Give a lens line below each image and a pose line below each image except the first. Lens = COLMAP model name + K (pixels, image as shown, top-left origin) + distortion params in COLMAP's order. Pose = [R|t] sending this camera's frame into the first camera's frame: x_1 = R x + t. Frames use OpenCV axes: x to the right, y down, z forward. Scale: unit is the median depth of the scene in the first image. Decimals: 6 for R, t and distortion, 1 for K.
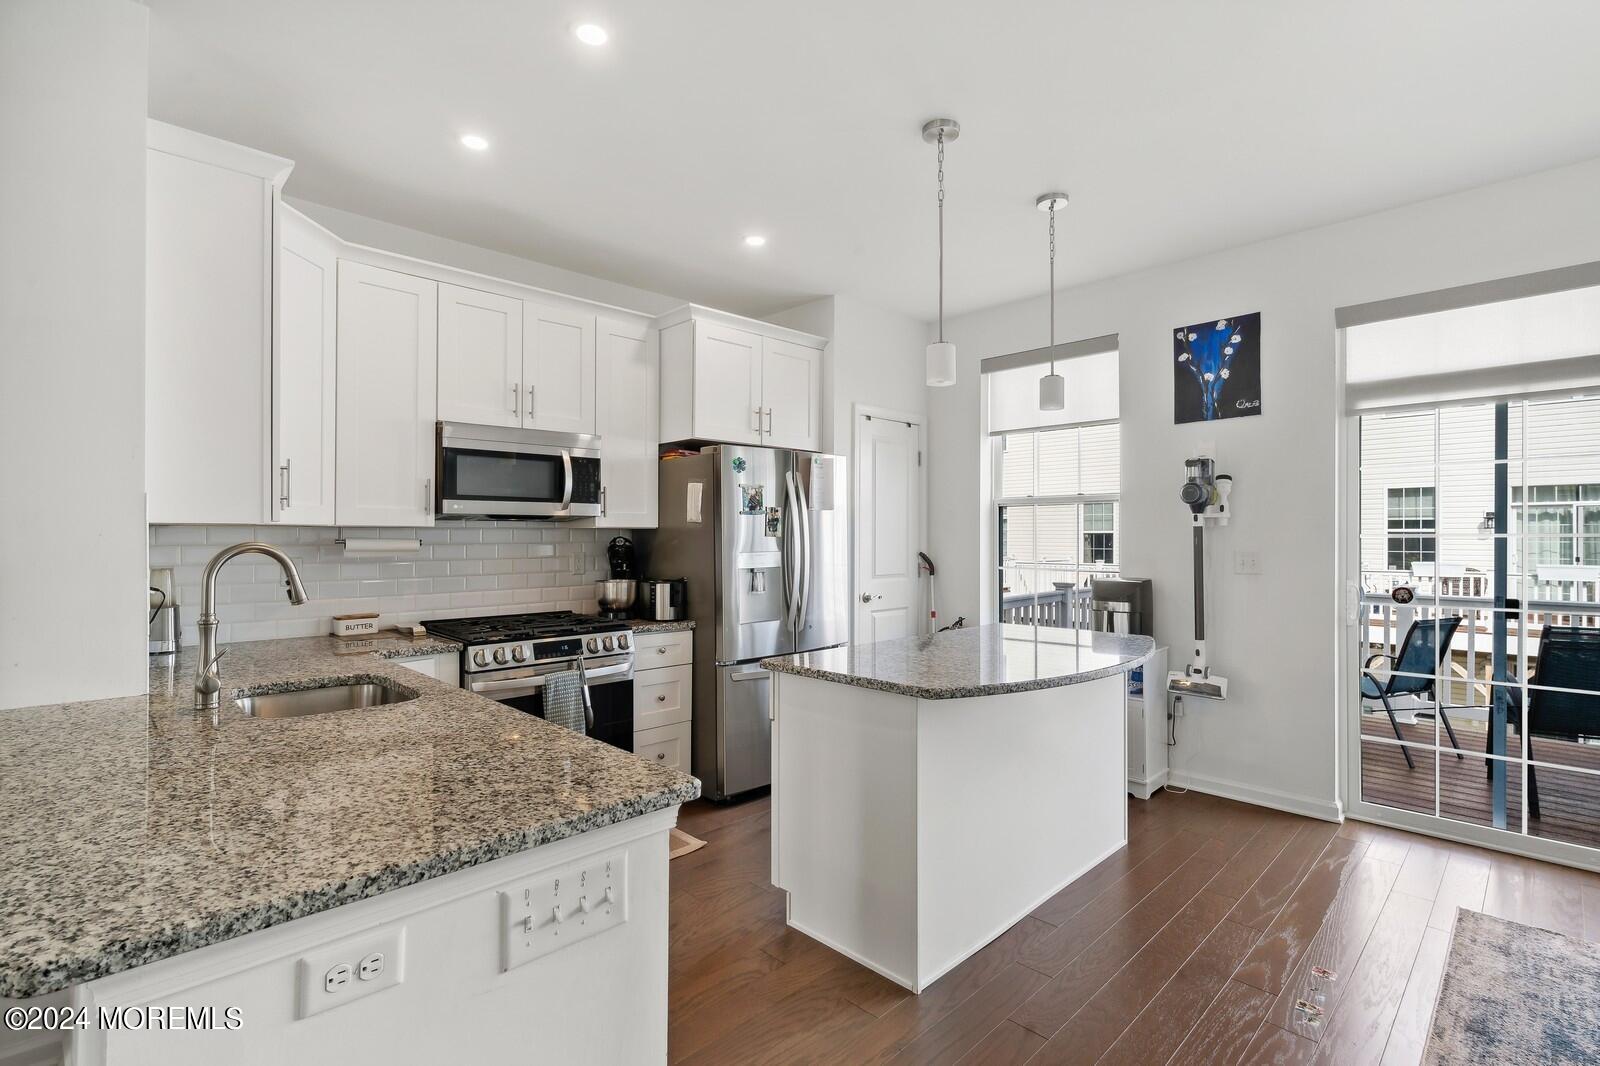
lens RADIAL K [[745.2, 0, 795.9], [0, 745.2, 533.8], [0, 0, 1]] dist [0.001372, -0.000246]
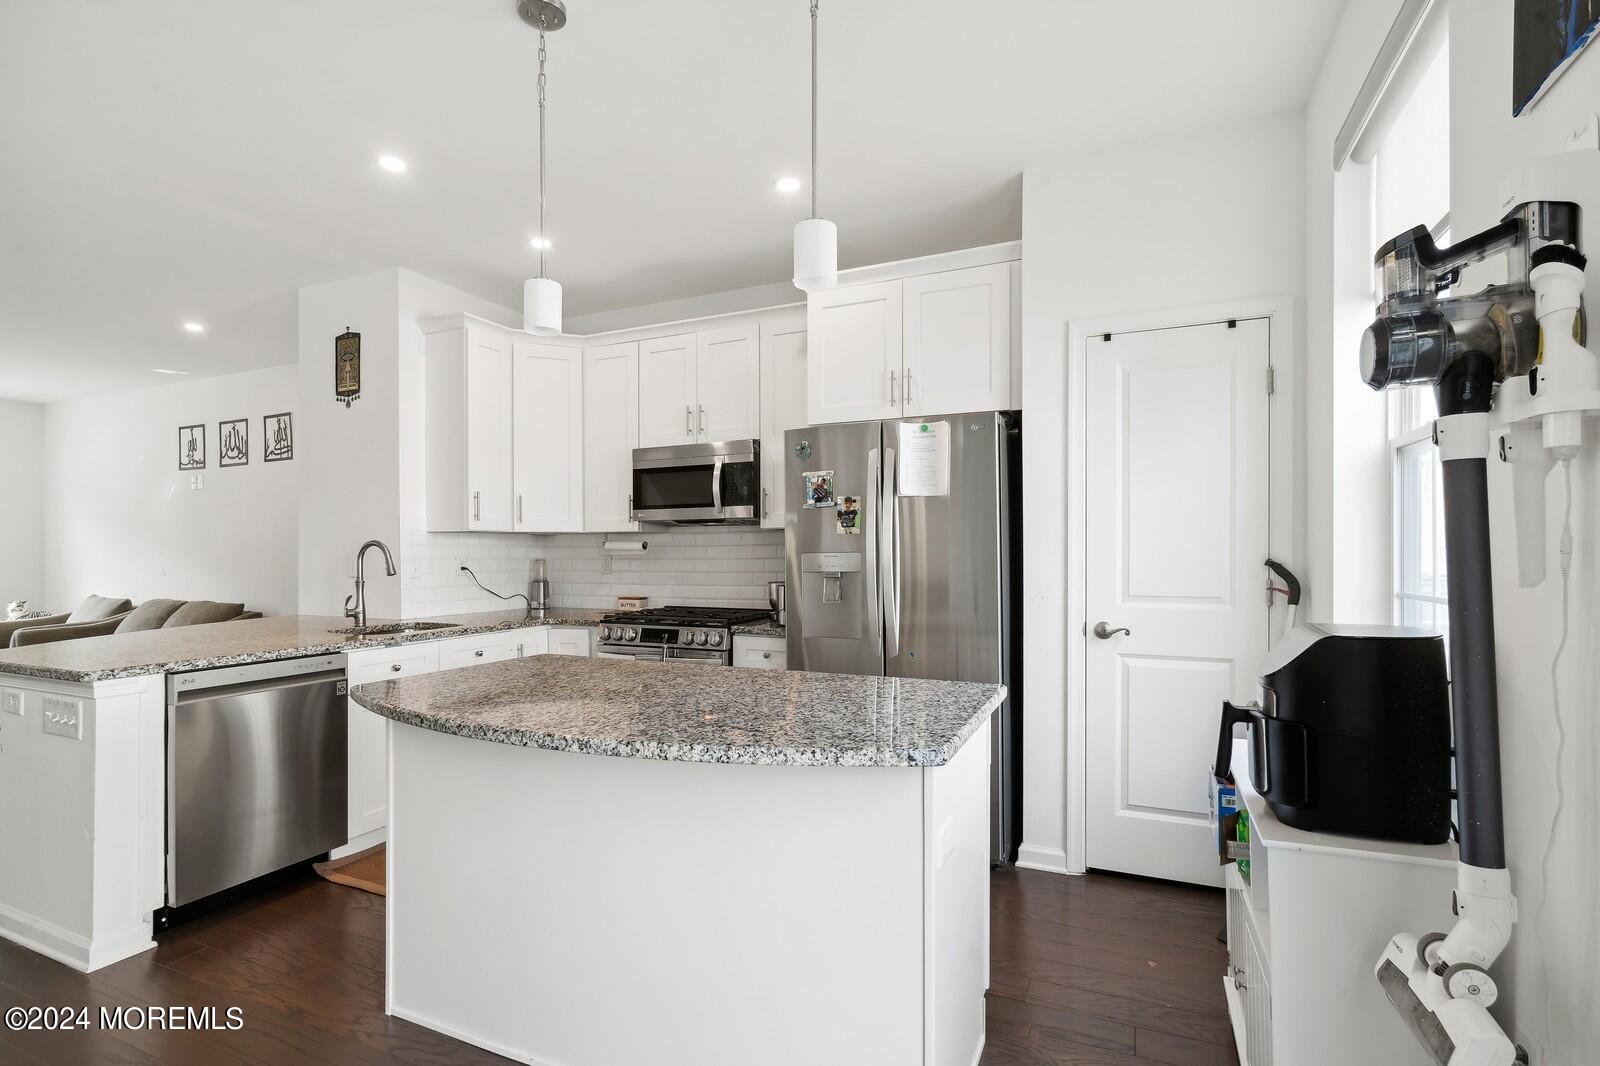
lens RADIAL K [[745.2, 0, 814.6], [0, 745.2, 555.6], [0, 0, 1]] dist [0.001372, -0.000246]
pose [[0.385234, 0.002846, -0.922814, 0.714471], [0.005314, 0.999972, 0.005303, 0.023599], [0.922803, -0.006947, 0.385208, 0.679267]]
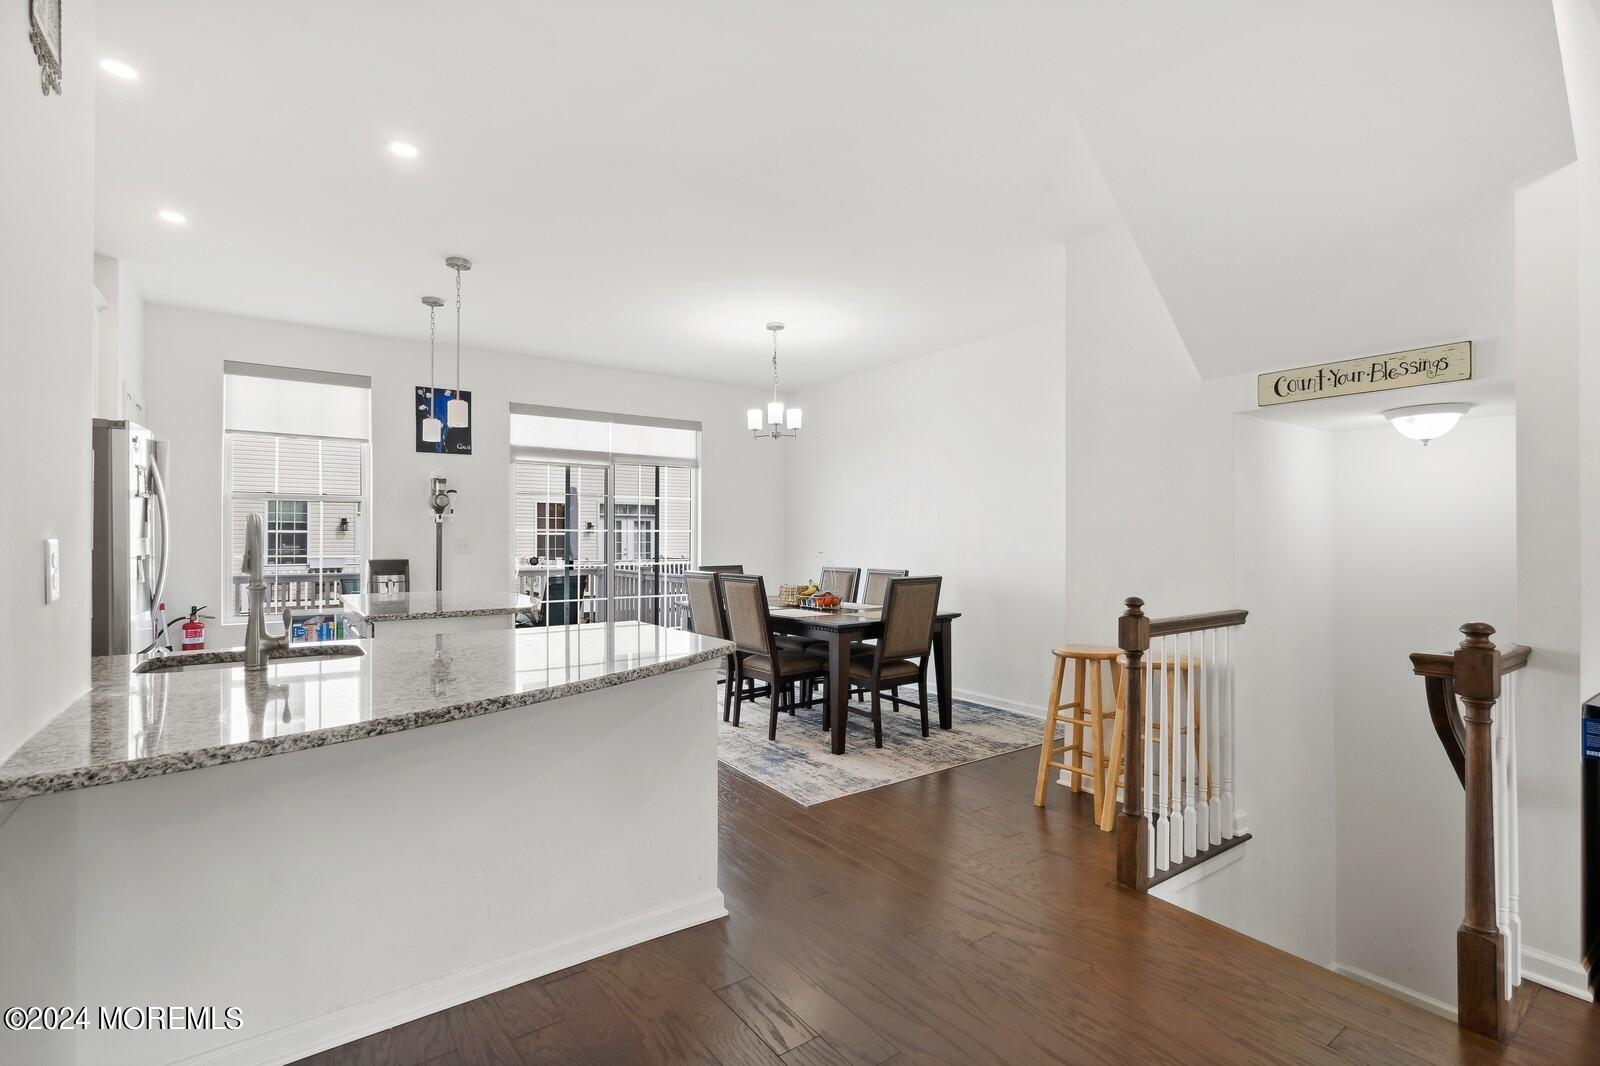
lens RADIAL K [[745.2, 0, 795.0], [0, 745.2, 544.4], [0, 0, 1]] dist [0.001372, -0.000246]
pose [[0.154178, -0.004400, 0.988033, -0.870356], [-0.004488, 0.999977, 0.005154, 0.024215], [-0.988033, -0.005229, 0.154154, 0.046660]]
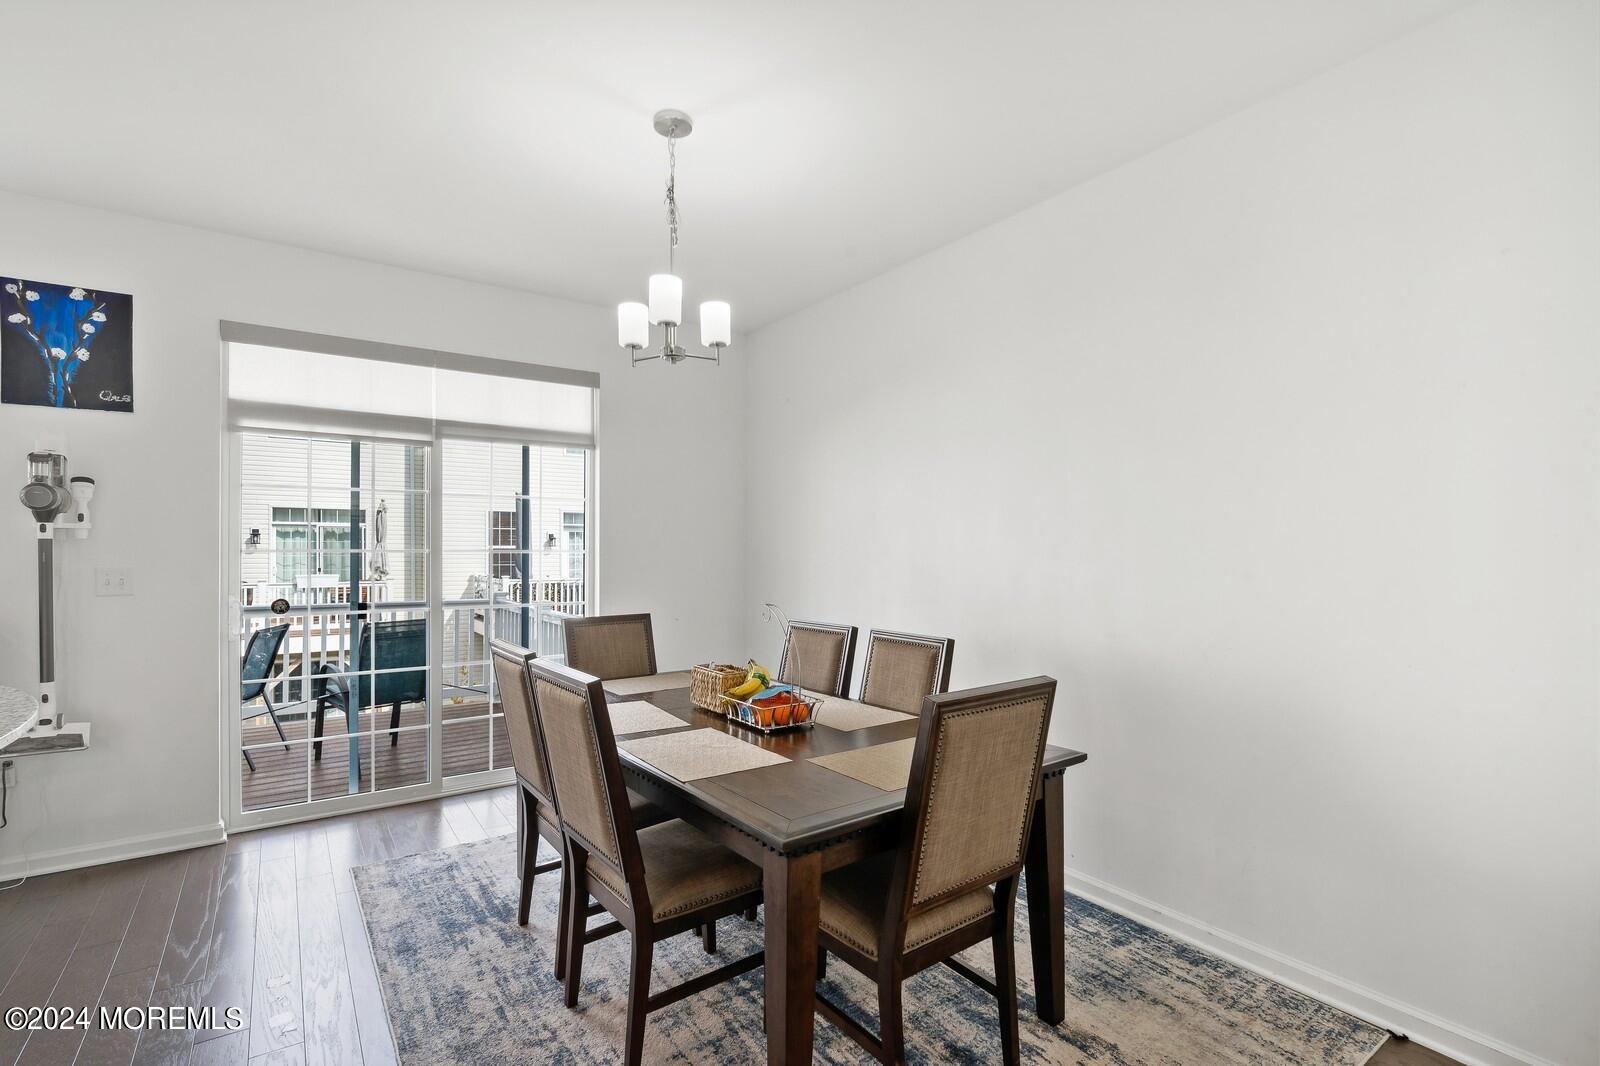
lens RADIAL K [[745.2, 0, 793.9], [0, 745.2, 549.6], [0, 0, 1]] dist [0.001372, -0.000246]
pose [[0.164172, 0.003294, 0.986426, -0.112319], [-0.005277, 0.999983, -0.002461, -0.000848], [-0.986418, -0.004802, 0.164186, 0.086793]]
